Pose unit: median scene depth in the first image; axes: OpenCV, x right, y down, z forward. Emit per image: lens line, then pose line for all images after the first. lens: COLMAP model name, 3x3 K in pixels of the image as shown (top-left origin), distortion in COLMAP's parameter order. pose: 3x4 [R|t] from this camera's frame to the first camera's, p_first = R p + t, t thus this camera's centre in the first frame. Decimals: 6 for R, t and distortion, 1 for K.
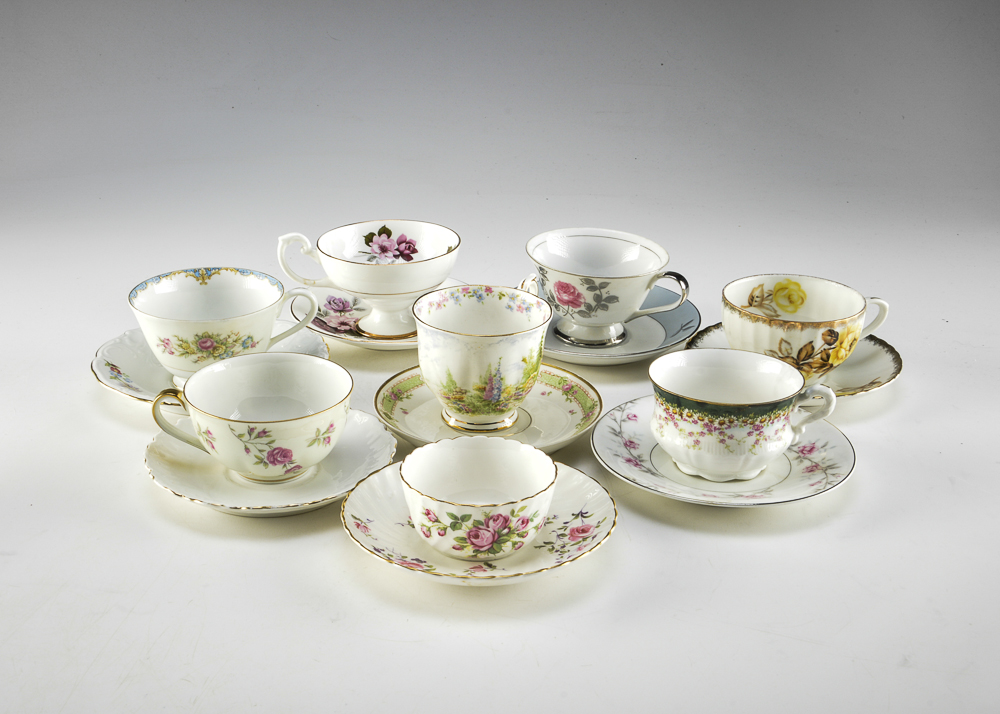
lens RADIAL K [[1572.6, 0, 496.8], [0, 1572.6, 354.4], [0, 0, 1]] dist [0.015491, 0.000000]
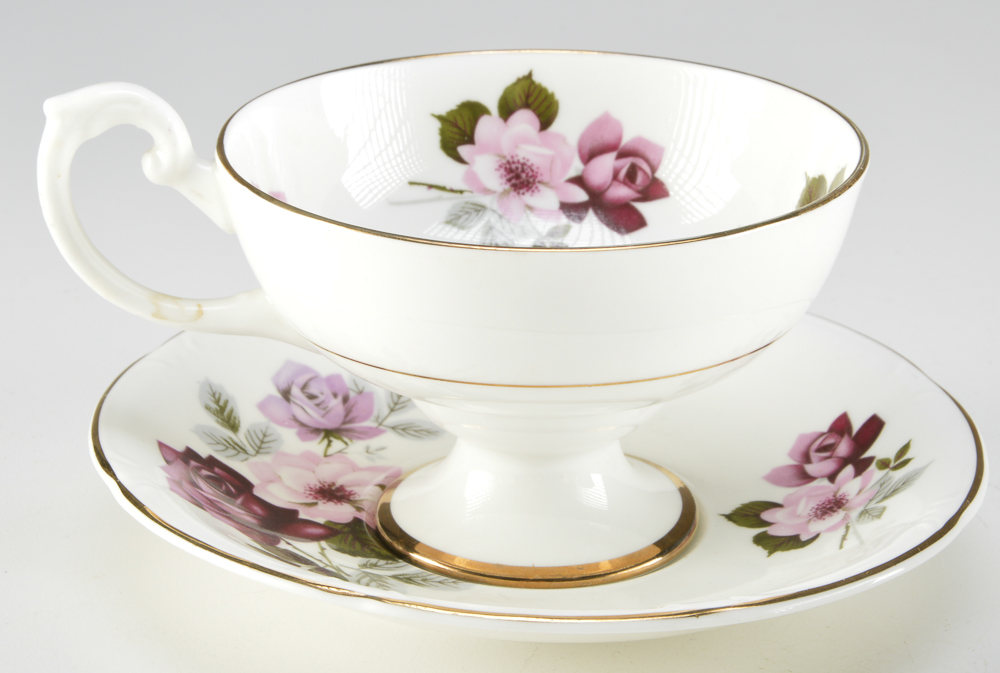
lens RADIAL K [[3473.7, 0, 500.0], [0, 3473.7, 335.7], [0, 0, 1]] dist [-0.030963, 0.000000]
pose [[0.991725, 0.050635, -0.117969, -0.014376], [-0.053572, 0.998325, -0.021861, -0.032805], [0.116665, 0.028000, 0.992777, 0.501893]]
